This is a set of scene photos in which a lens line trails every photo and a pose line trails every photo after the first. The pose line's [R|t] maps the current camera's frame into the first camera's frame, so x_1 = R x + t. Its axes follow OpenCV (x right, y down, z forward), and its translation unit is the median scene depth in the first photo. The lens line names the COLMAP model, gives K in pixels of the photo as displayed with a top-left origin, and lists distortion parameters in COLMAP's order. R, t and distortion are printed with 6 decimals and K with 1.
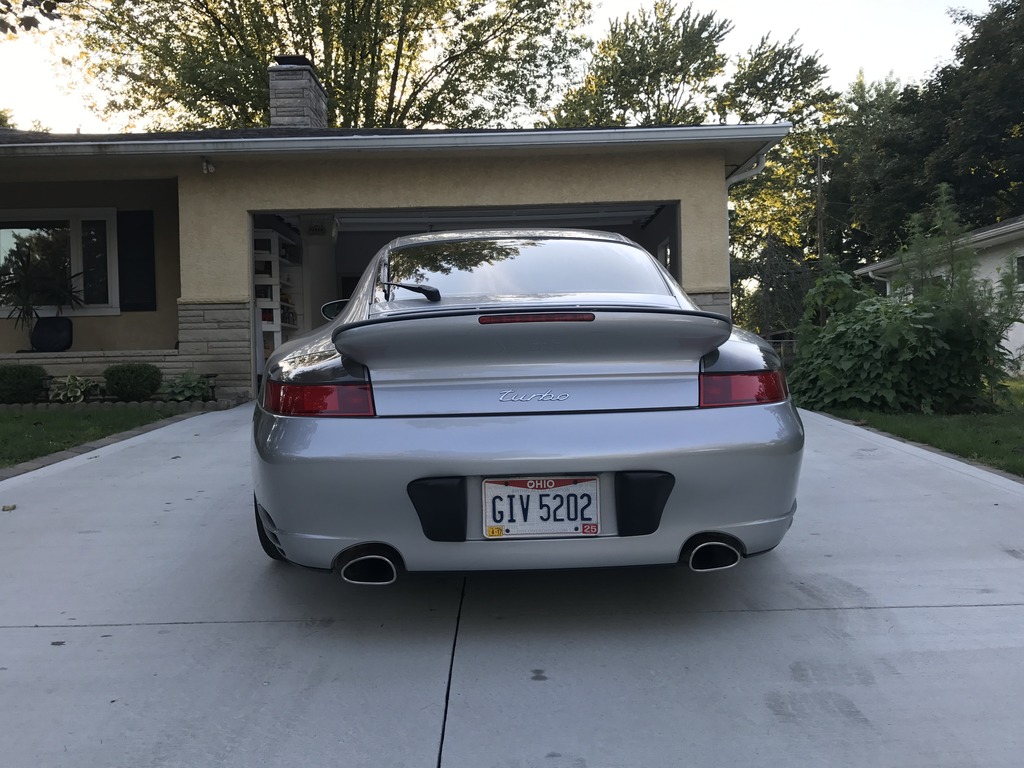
lens RADIAL K [[833.4, 0, 510.0], [0, 833.4, 378.5], [0, 0, 1]] dist [-0.014498, 0.015540]
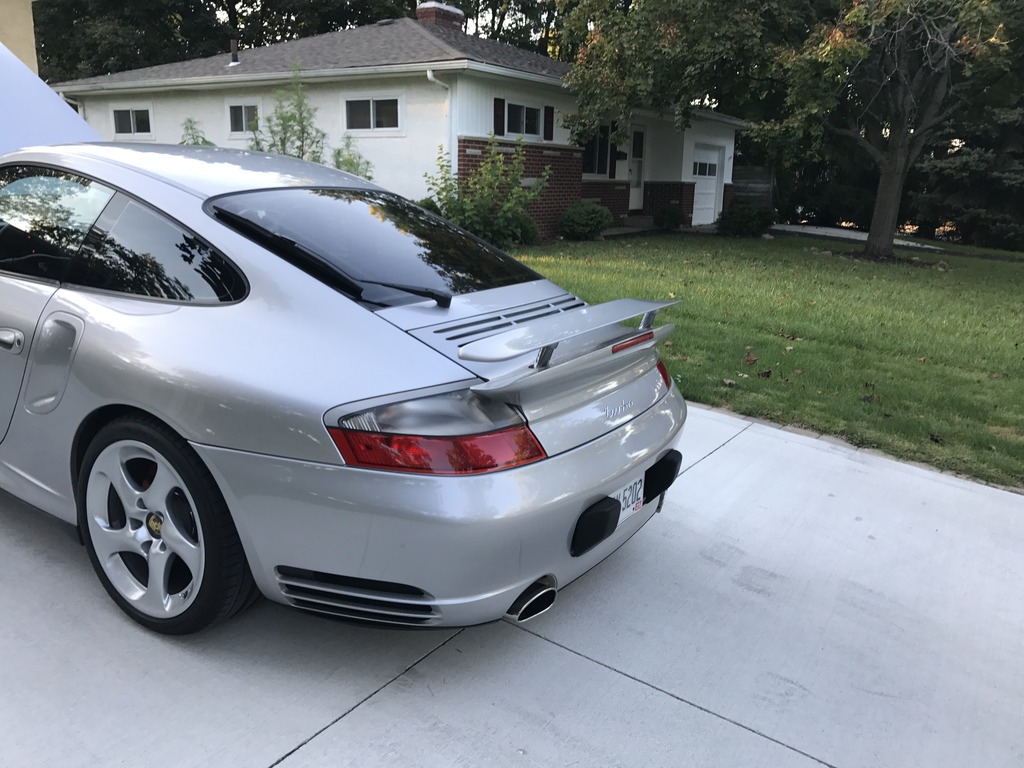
lens RADIAL K [[833.4, 0, 508.7], [0, 833.4, 385.2], [0, 0, 1]] dist [-0.014498, 0.015540]
pose [[0.553645, -0.158926, 0.817447, -0.209157], [-0.038212, 0.975738, 0.215581, -0.053049], [-0.831875, -0.150592, 0.534140, 0.112992]]
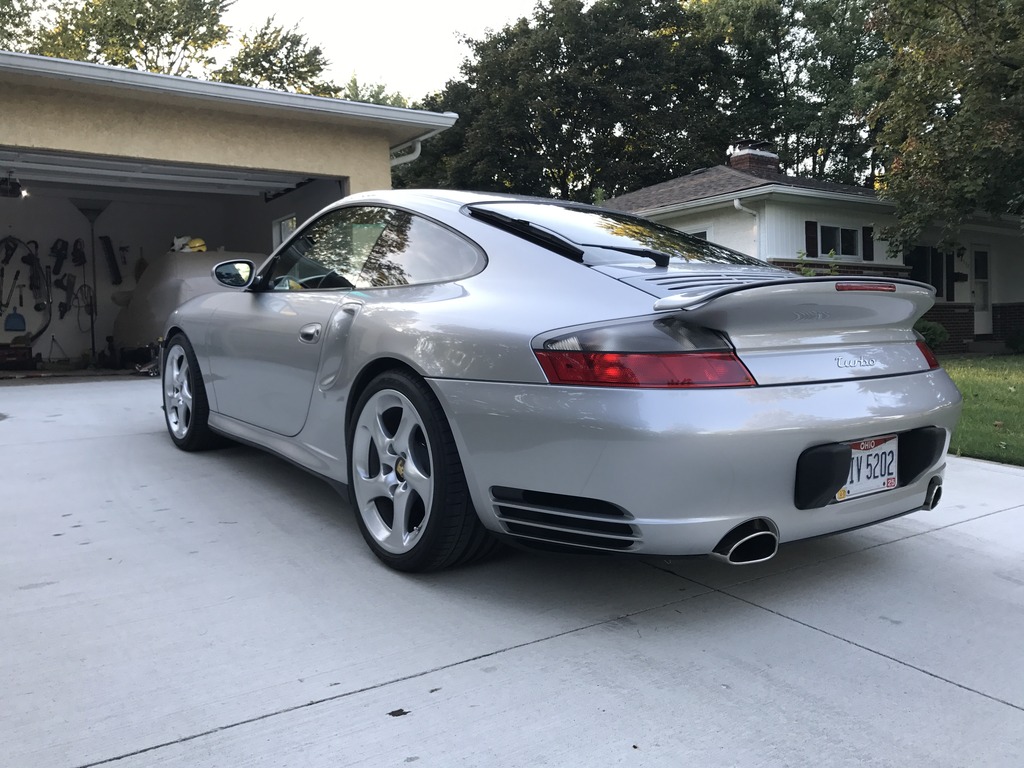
lens RADIAL K [[833.4, 0, 511.3], [0, 833.4, 388.7], [0, 0, 1]] dist [-0.014498, 0.015540]
pose [[0.824798, -0.028290, 0.564719, -0.198423], [0.010882, 0.999357, 0.034169, 0.002937], [-0.565322, -0.022037, 0.824576, 0.081371]]
